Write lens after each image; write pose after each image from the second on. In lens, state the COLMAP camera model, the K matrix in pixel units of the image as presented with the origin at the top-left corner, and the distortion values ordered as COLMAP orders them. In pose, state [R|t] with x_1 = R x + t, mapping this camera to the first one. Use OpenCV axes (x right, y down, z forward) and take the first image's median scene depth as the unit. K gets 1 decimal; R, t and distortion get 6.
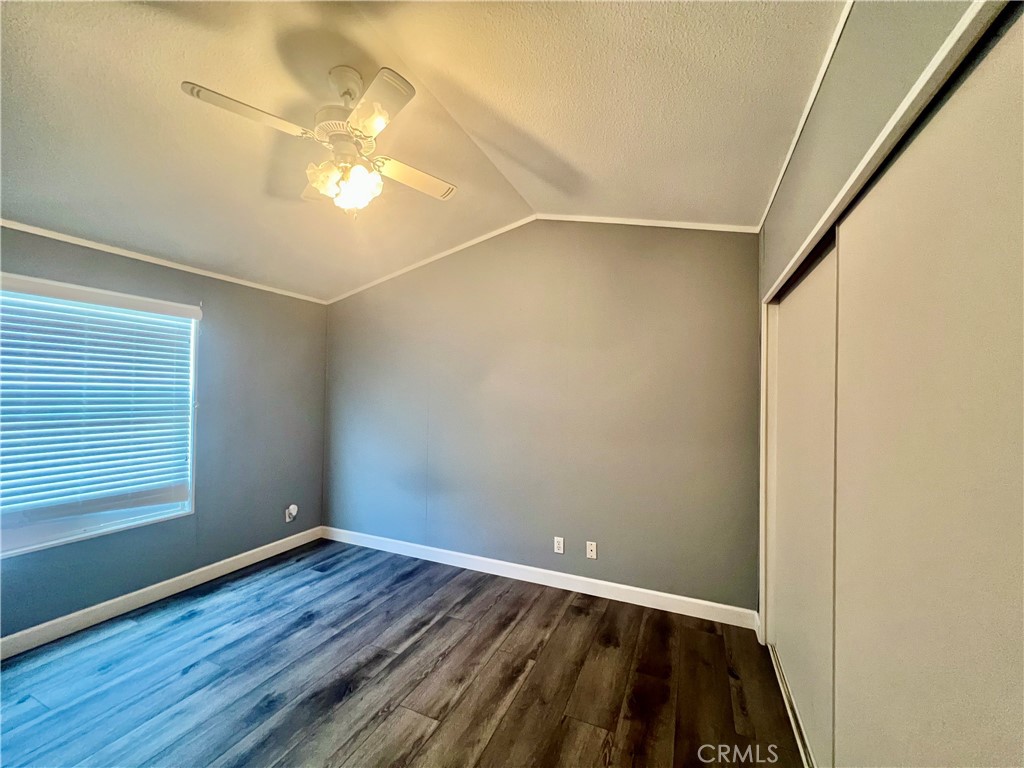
lens RADIAL K [[410.5, 0, 508.7], [0, 410.5, 383.7], [0, 0, 1]] dist [-0.002447, -0.000680]
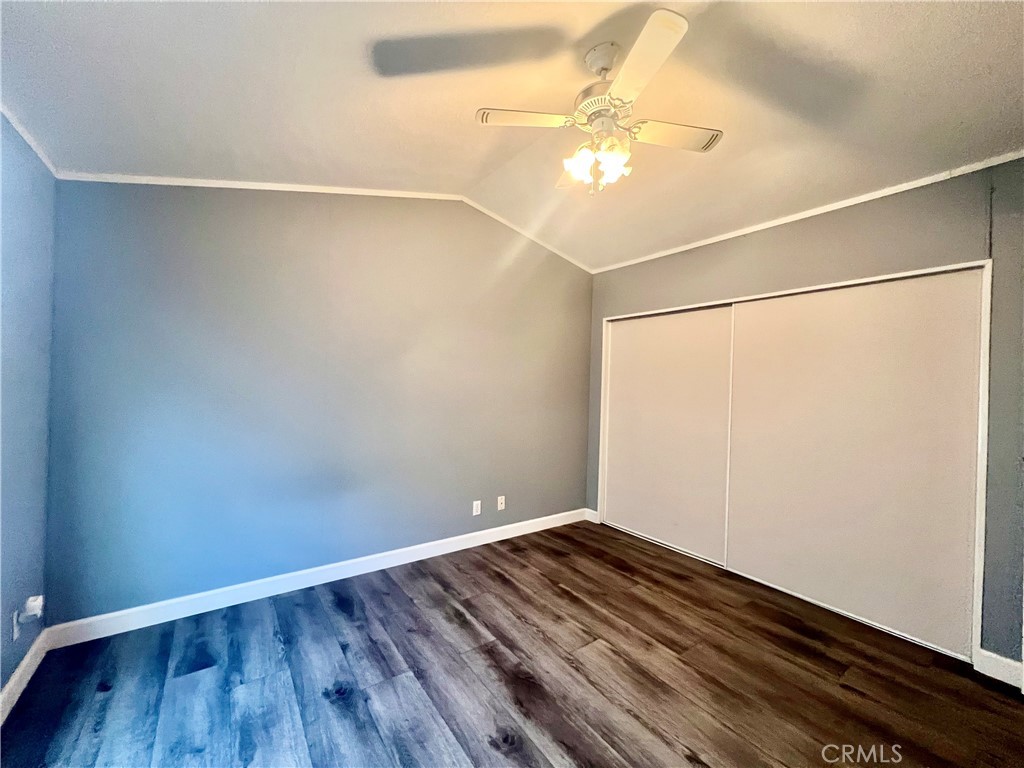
lens RADIAL K [[410.5, 0, 508.7], [0, 410.5, 383.7], [0, 0, 1]] dist [-0.002447, -0.000680]
pose [[0.512494, -0.003707, 0.858683, -0.928115], [-0.033737, 0.999132, 0.024449, 0.031707], [-0.858028, -0.041500, 0.511924, 0.438194]]
